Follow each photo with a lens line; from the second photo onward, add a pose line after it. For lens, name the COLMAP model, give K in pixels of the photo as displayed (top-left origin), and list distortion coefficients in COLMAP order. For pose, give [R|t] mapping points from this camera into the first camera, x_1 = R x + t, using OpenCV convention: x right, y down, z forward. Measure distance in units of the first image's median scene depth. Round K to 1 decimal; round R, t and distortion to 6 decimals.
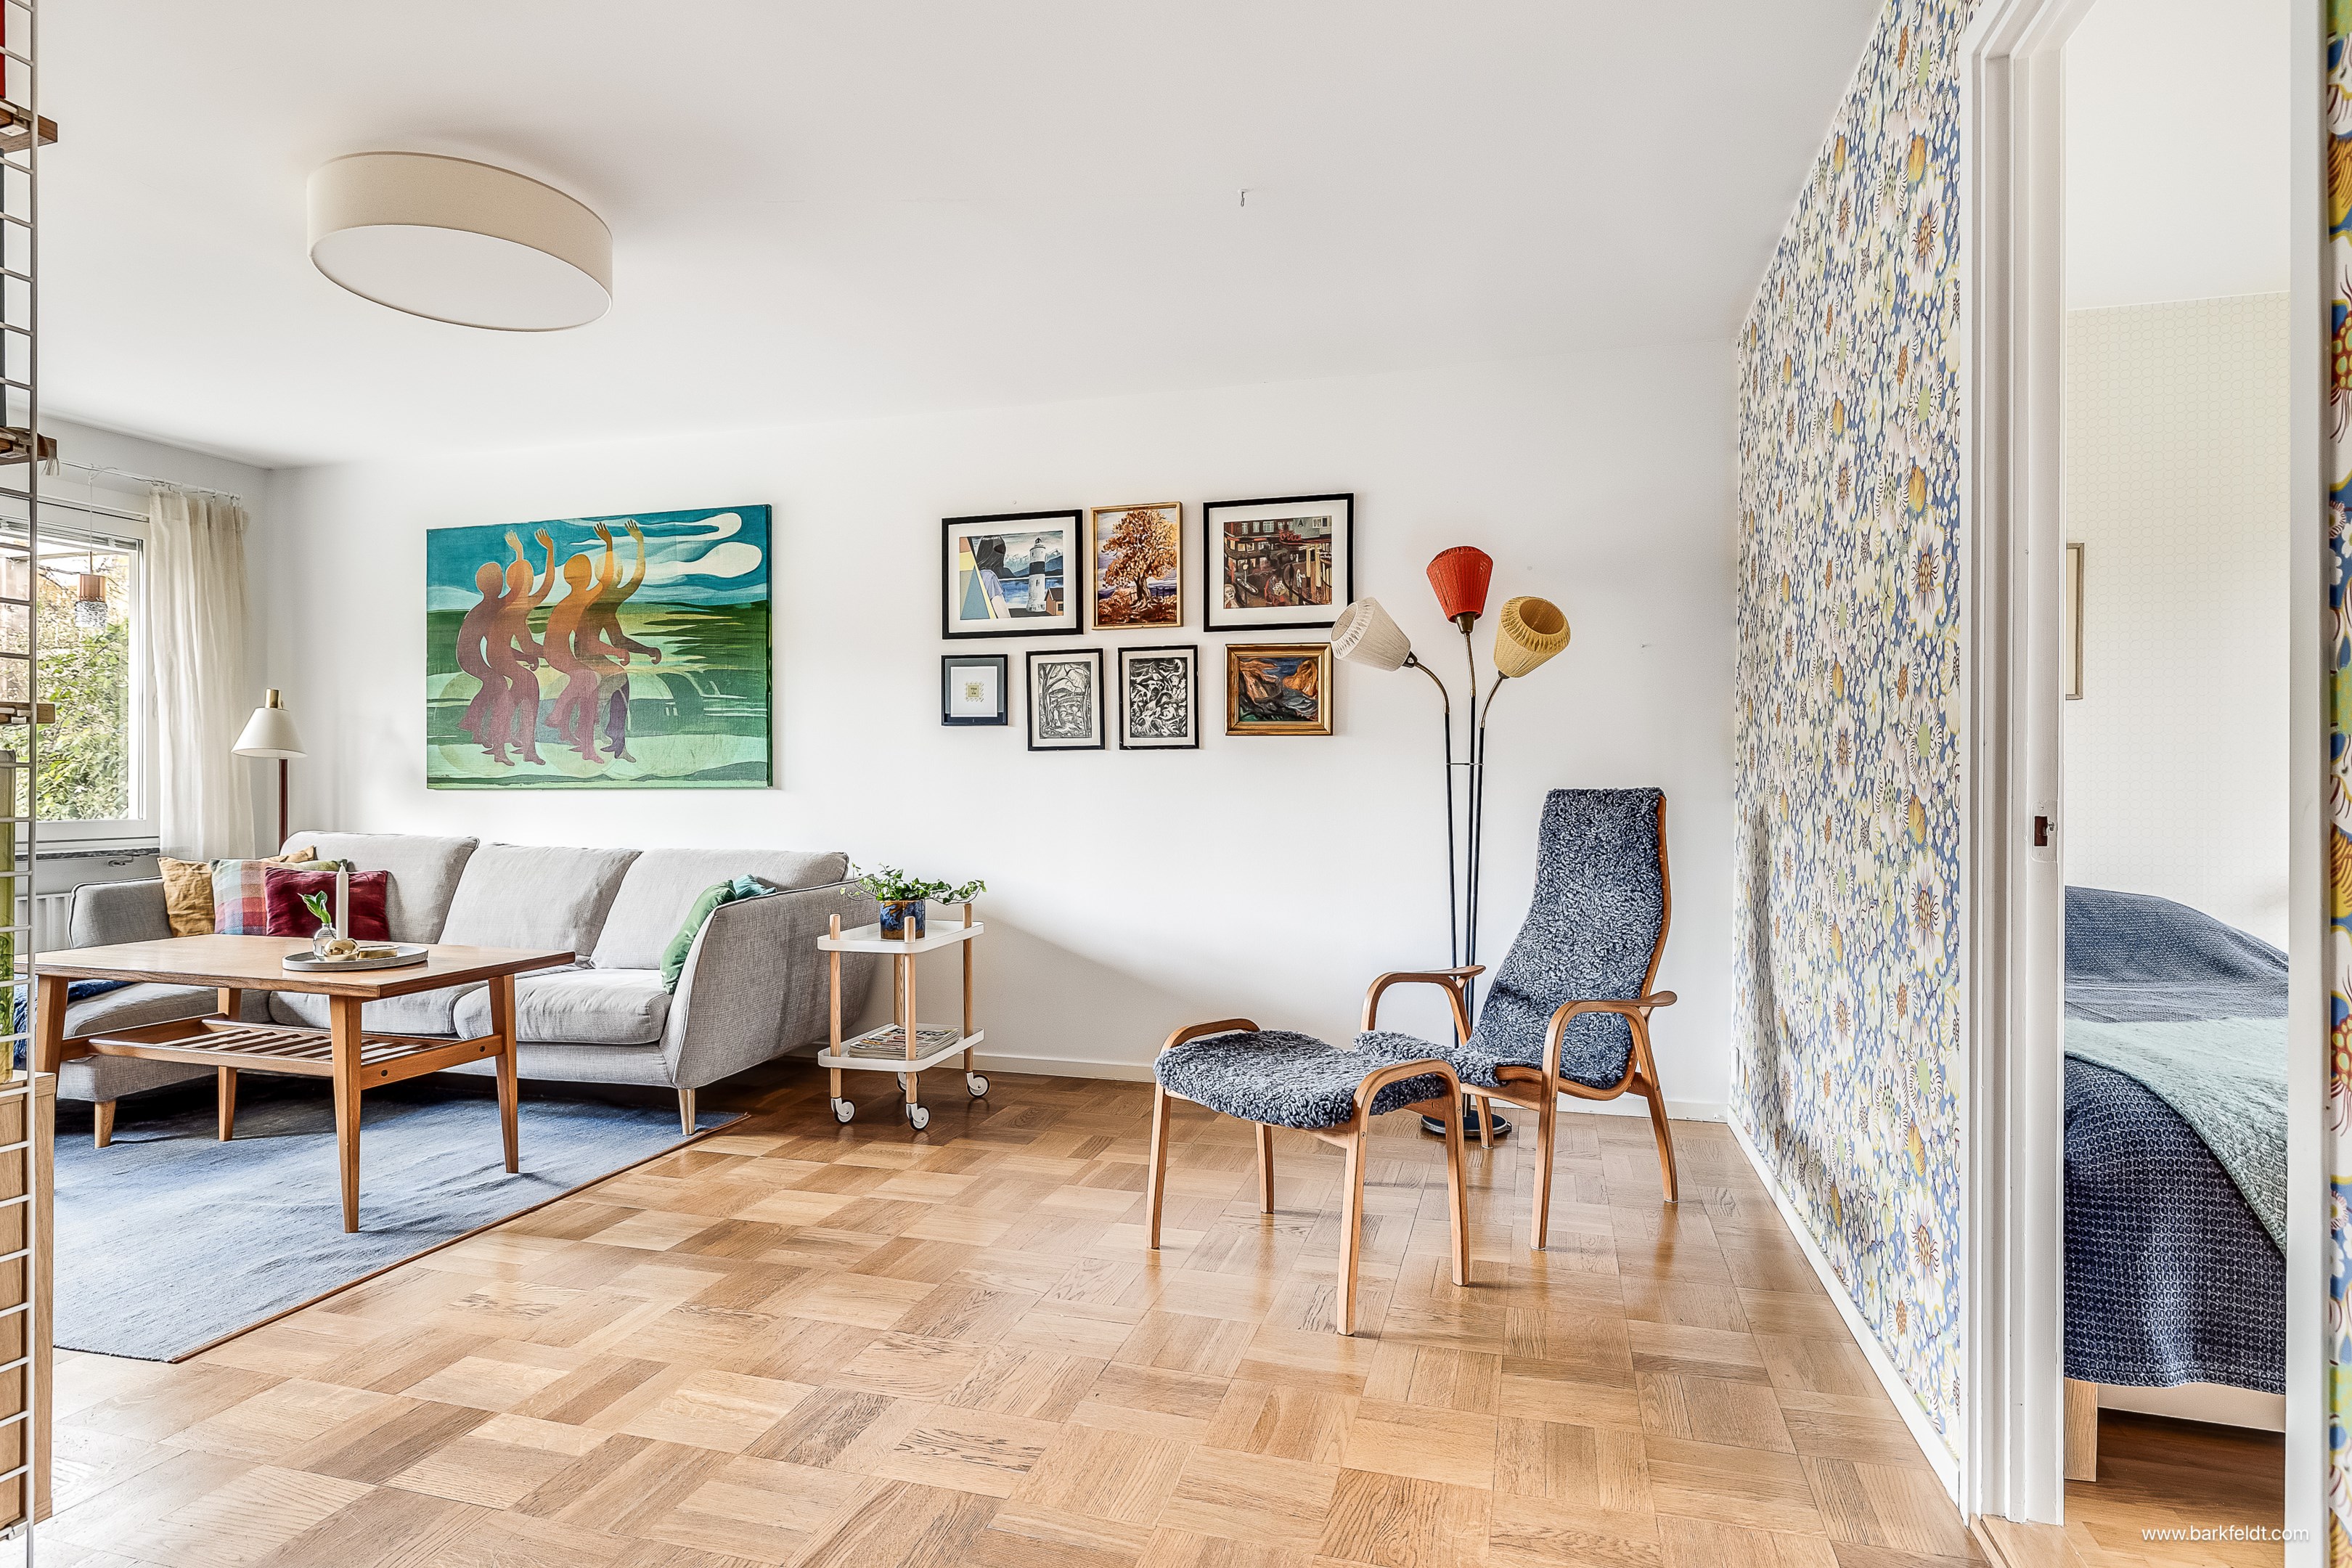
lens RADIAL K [[1271.9, 0, 1159.1], [0, 1271.9, 785.6], [0, 0, 1]] dist [-0.008533, 0.001100]
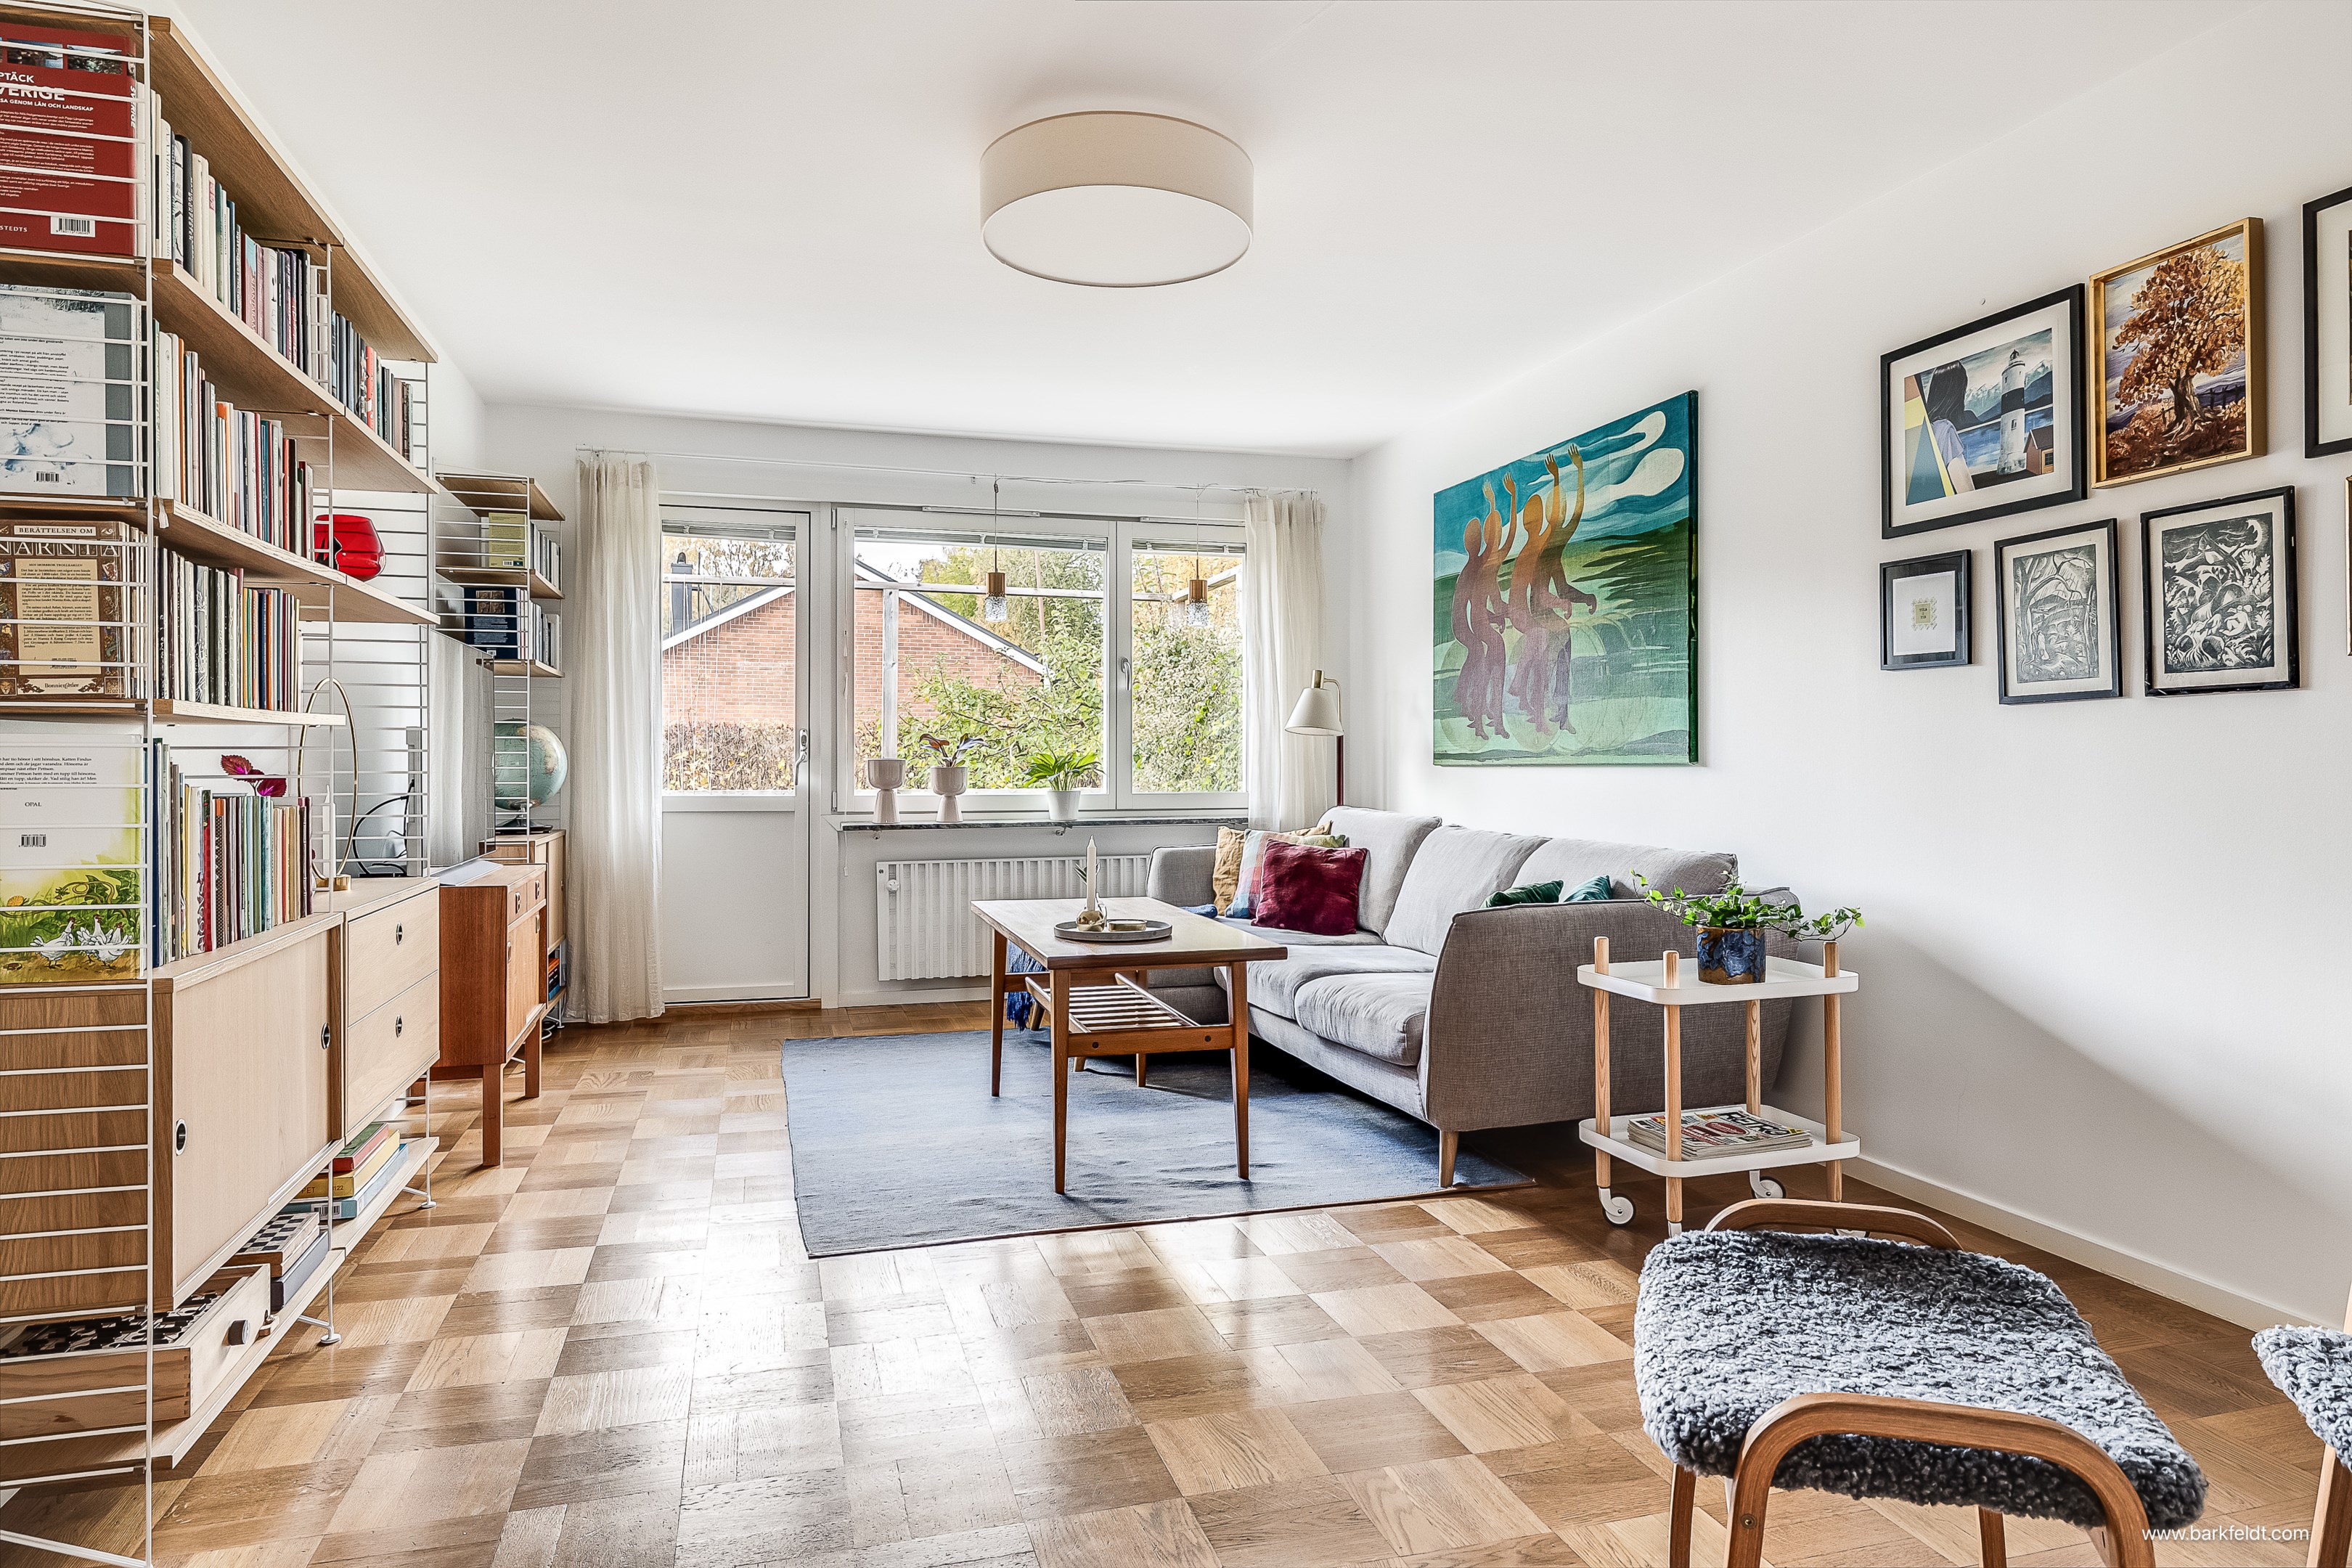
lens RADIAL K [[1424.9, 0, 1176.2], [0, 1424.9, 766.4], [0, 0, 1]] dist [-0.001629, -0.000494]
pose [[0.534208, 0.001980, -0.845351, 0.272651], [0.001943, 0.999992, 0.003571, -0.000621], [0.845351, -0.003550, 0.534200, 0.312217]]
